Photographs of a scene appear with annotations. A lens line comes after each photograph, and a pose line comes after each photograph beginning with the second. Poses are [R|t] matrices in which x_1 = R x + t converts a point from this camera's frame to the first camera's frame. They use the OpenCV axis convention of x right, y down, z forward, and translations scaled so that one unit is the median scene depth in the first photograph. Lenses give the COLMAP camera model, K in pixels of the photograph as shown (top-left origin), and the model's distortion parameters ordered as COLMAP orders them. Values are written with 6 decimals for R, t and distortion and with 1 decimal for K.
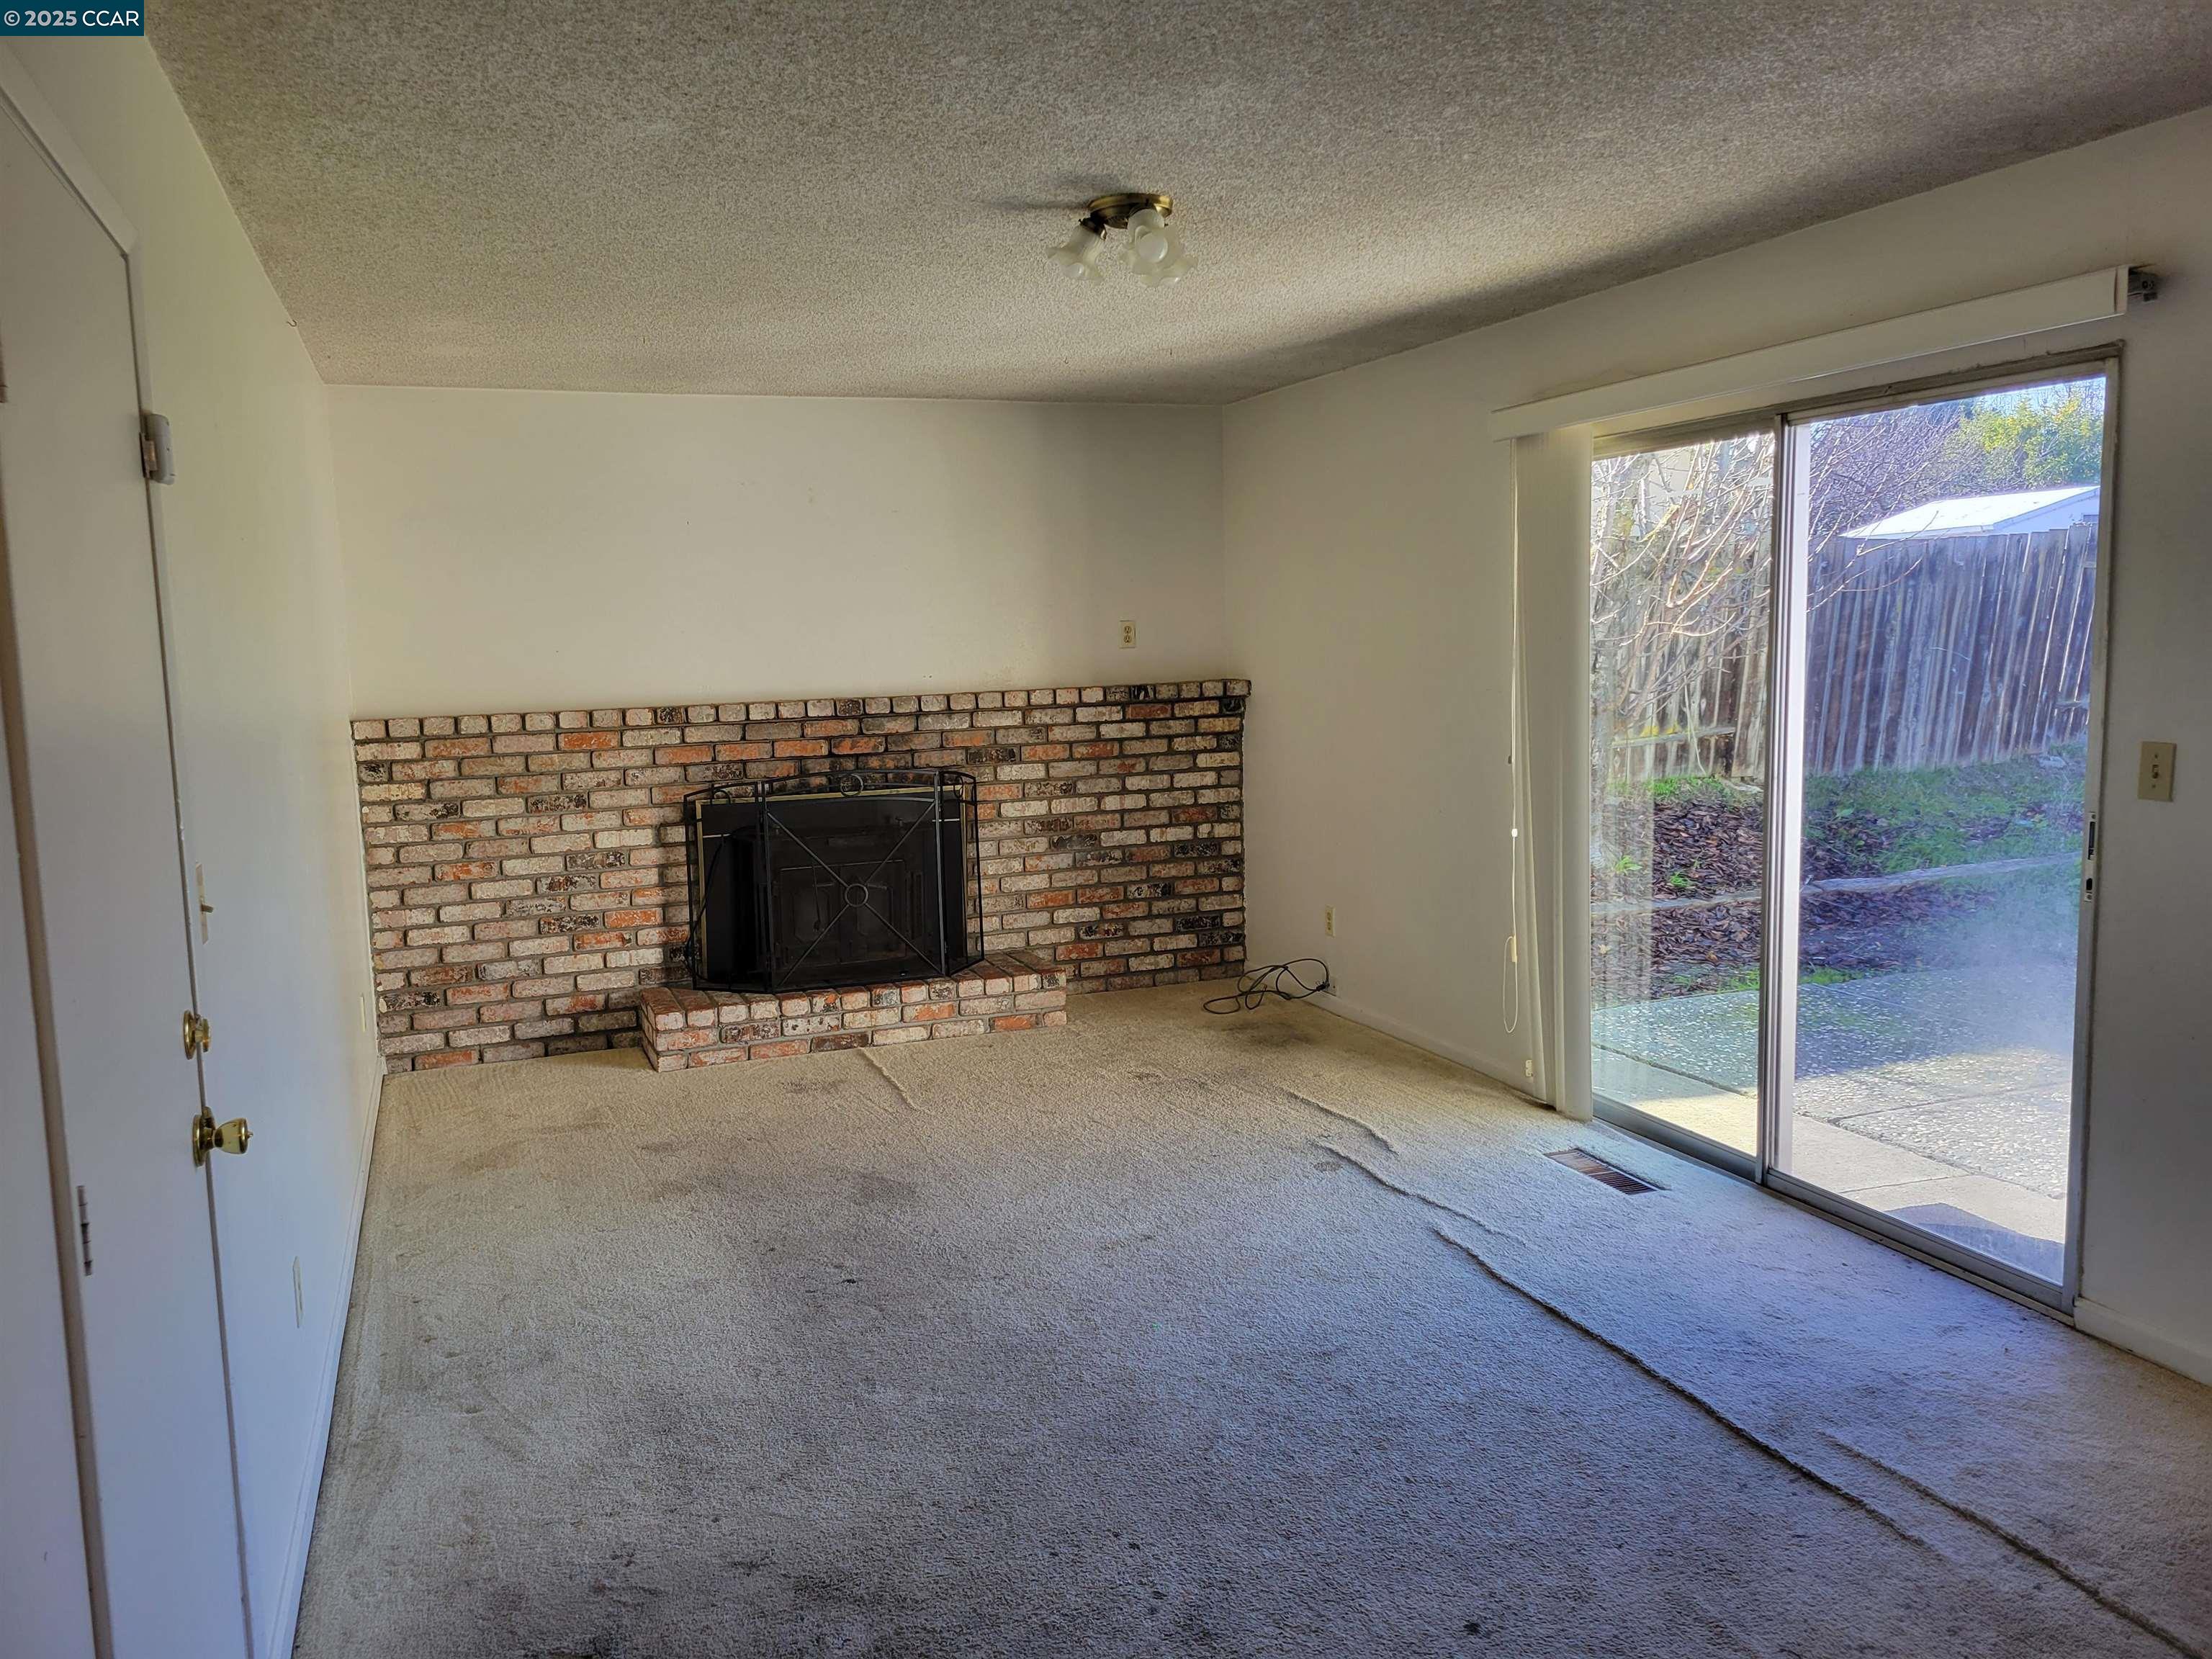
lens RADIAL K [[1917.9, 0, 1112.5], [0, 1917.9, 820.5], [0, 0, 1]] dist [-0.001382, 0.005005]
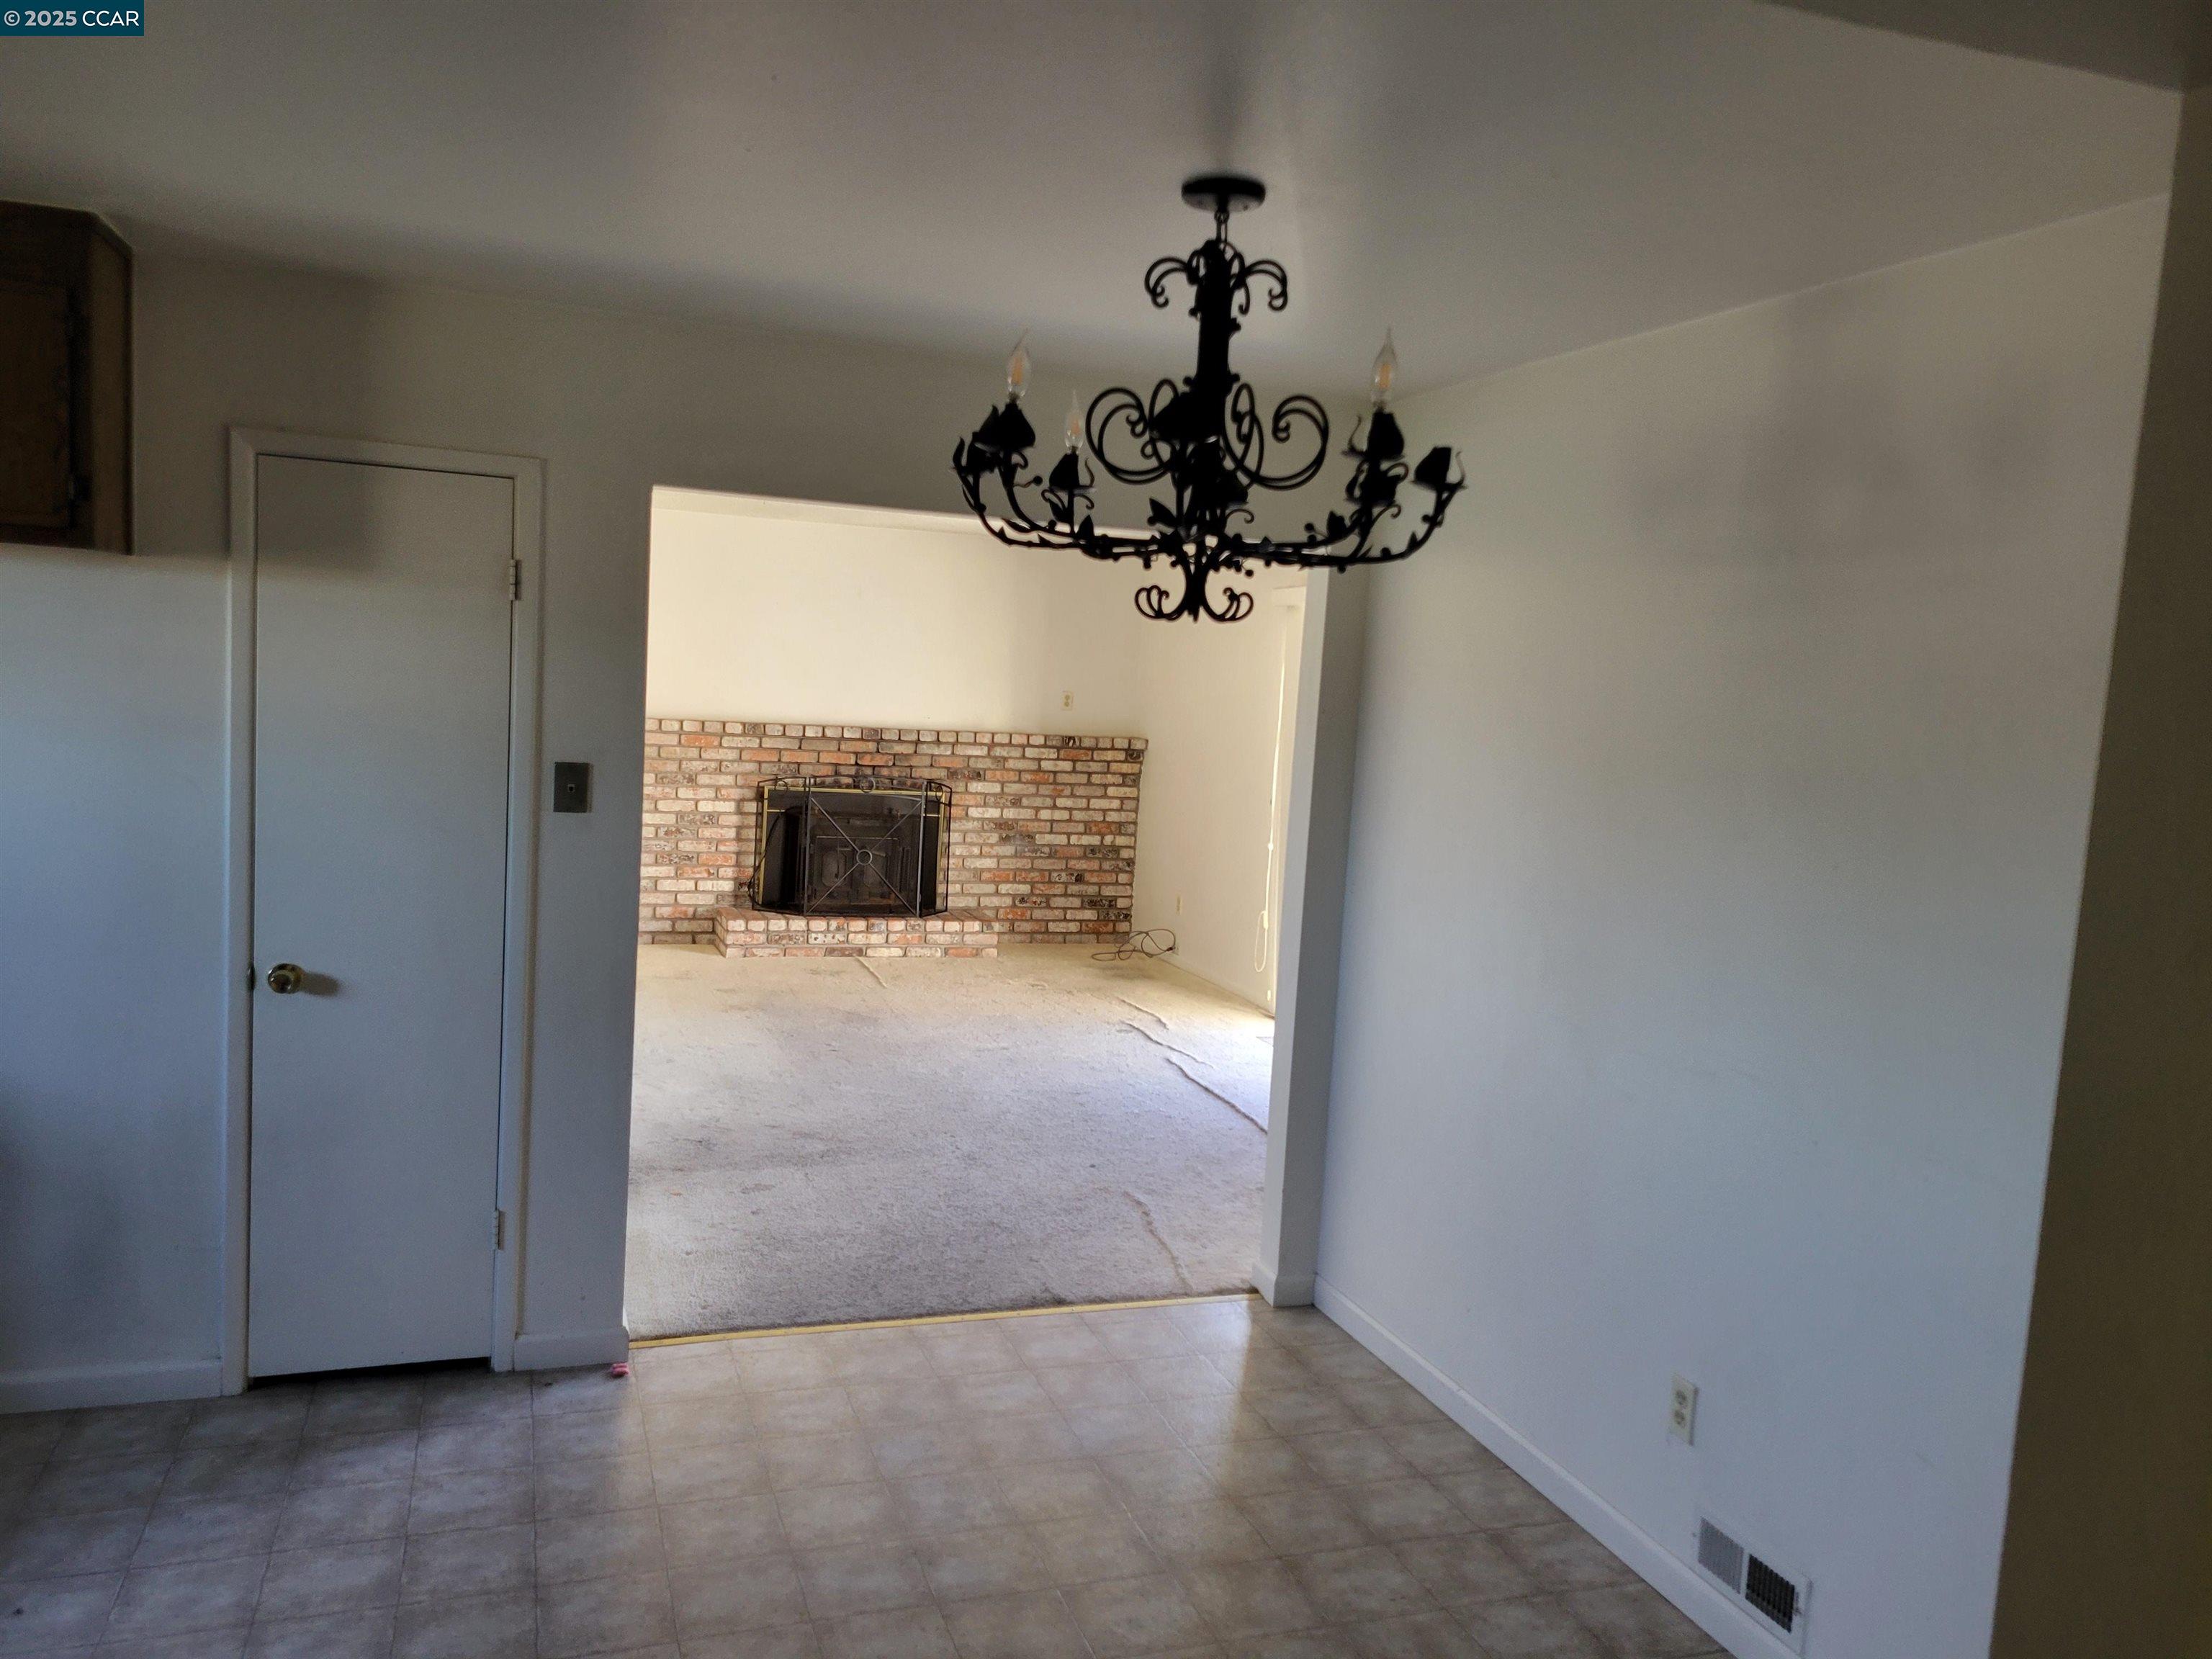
lens RADIAL K [[1917.9, 0, 1112.5], [0, 1917.9, 820.5], [0, 0, 1]] dist [-0.001382, 0.005005]
pose [[0.995855, 0.088316, -0.021765, 0.088575], [-0.088846, 0.995739, -0.024700, 0.028837], [0.019491, 0.026531, 0.999458, -0.492079]]
